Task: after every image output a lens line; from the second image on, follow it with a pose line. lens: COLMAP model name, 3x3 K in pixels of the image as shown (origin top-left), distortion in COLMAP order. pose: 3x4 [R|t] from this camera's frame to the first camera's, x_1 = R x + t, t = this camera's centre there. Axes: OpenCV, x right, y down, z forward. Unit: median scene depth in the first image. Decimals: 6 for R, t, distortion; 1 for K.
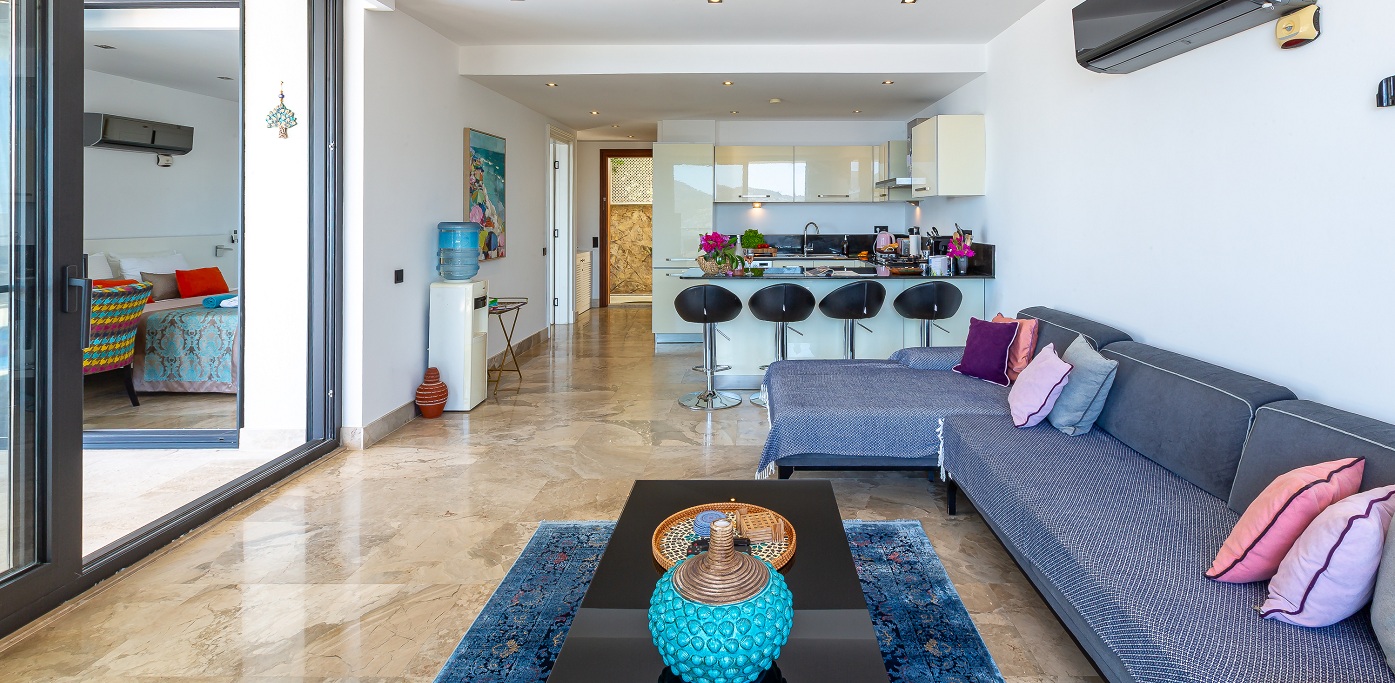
lens RADIAL K [[636.6, 0, 753.4], [0, 636.6, 210.2], [0, 0, 1]] dist [-0.000064, -0.000020]
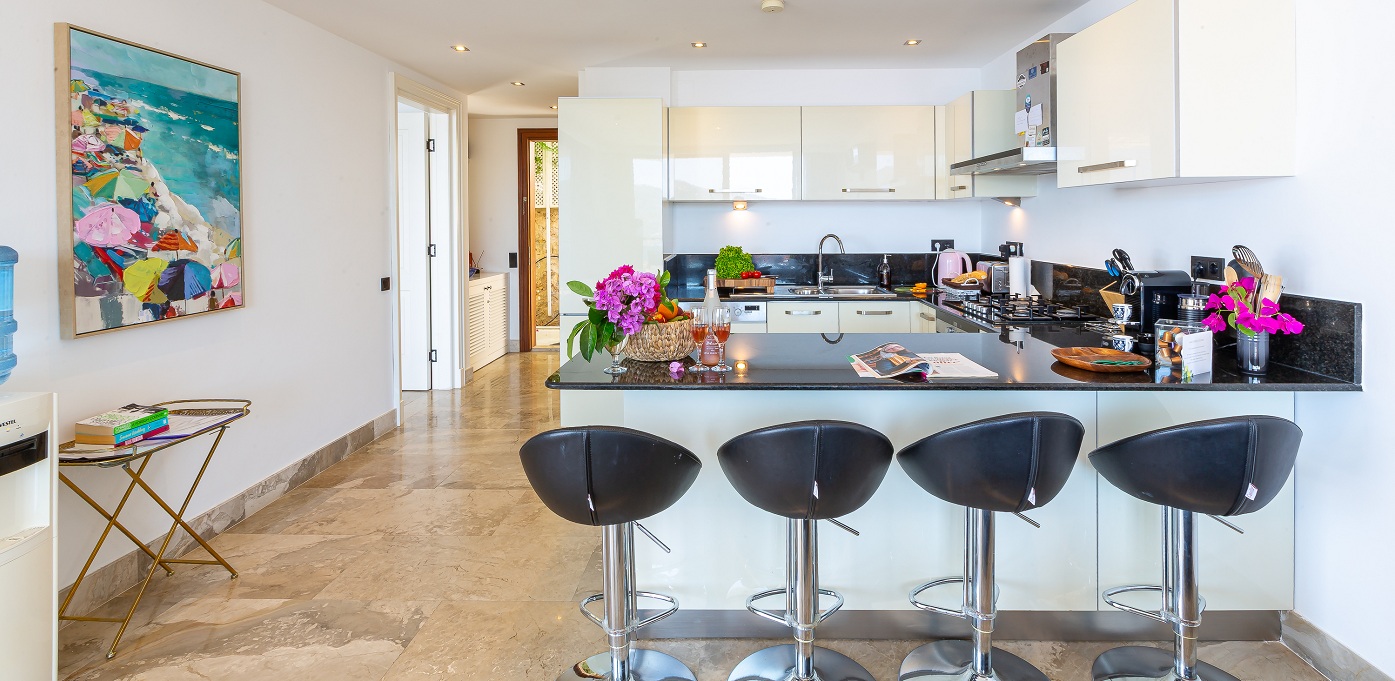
lens RADIAL K [[634.4, 0, 725.4], [0, 634.4, 225.5], [0, 0, 1]] dist [-0.000551, -0.000074]
pose [[0.999796, -0.001649, -0.020152, 0.003558], [0.001971, 0.999870, 0.015984, 0.000860], [0.020123, -0.016020, 0.999669, 0.409862]]
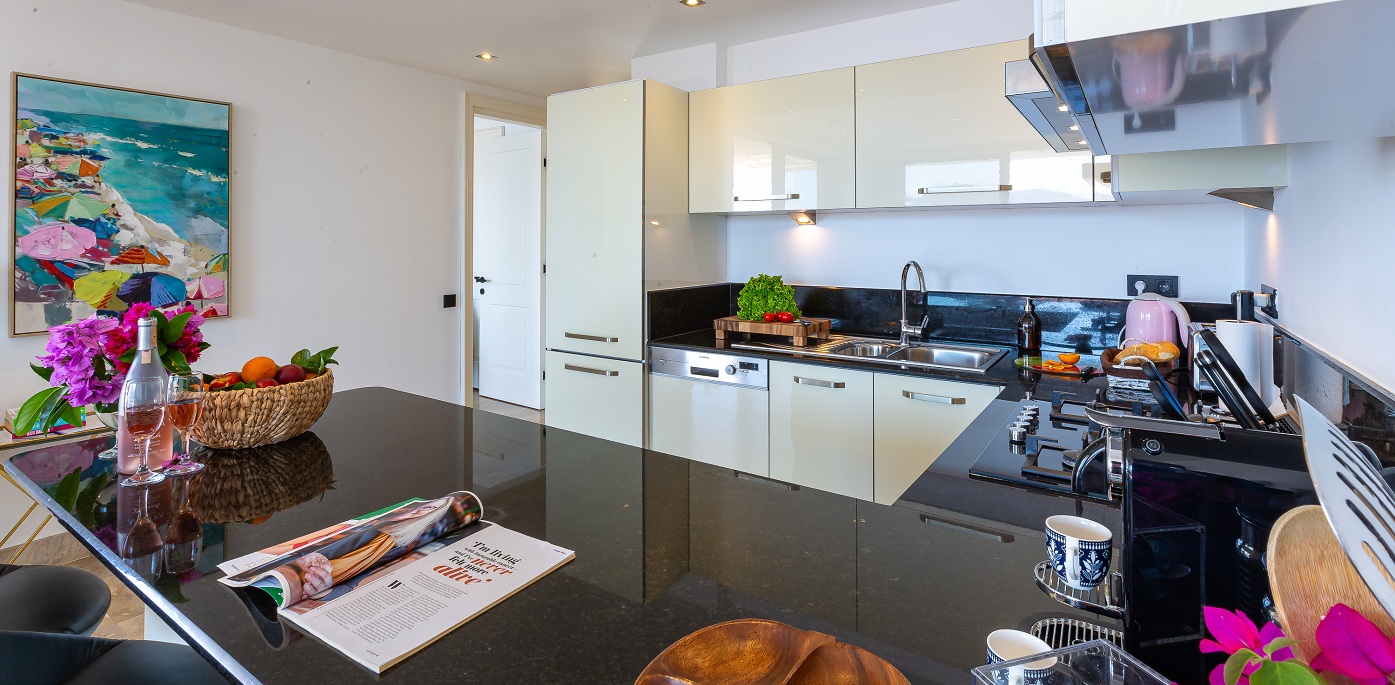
lens RADIAL K [[643.8, 0, 697.3], [0, 643.8, 231.3], [0, 0, 1]] dist [0.001281, 0.000059]
pose [[0.821258, -0.006145, -0.570524, 0.211807], [0.003872, 0.999979, -0.005196, 0.002709], [0.570544, 0.002058, 0.821264, 0.628149]]
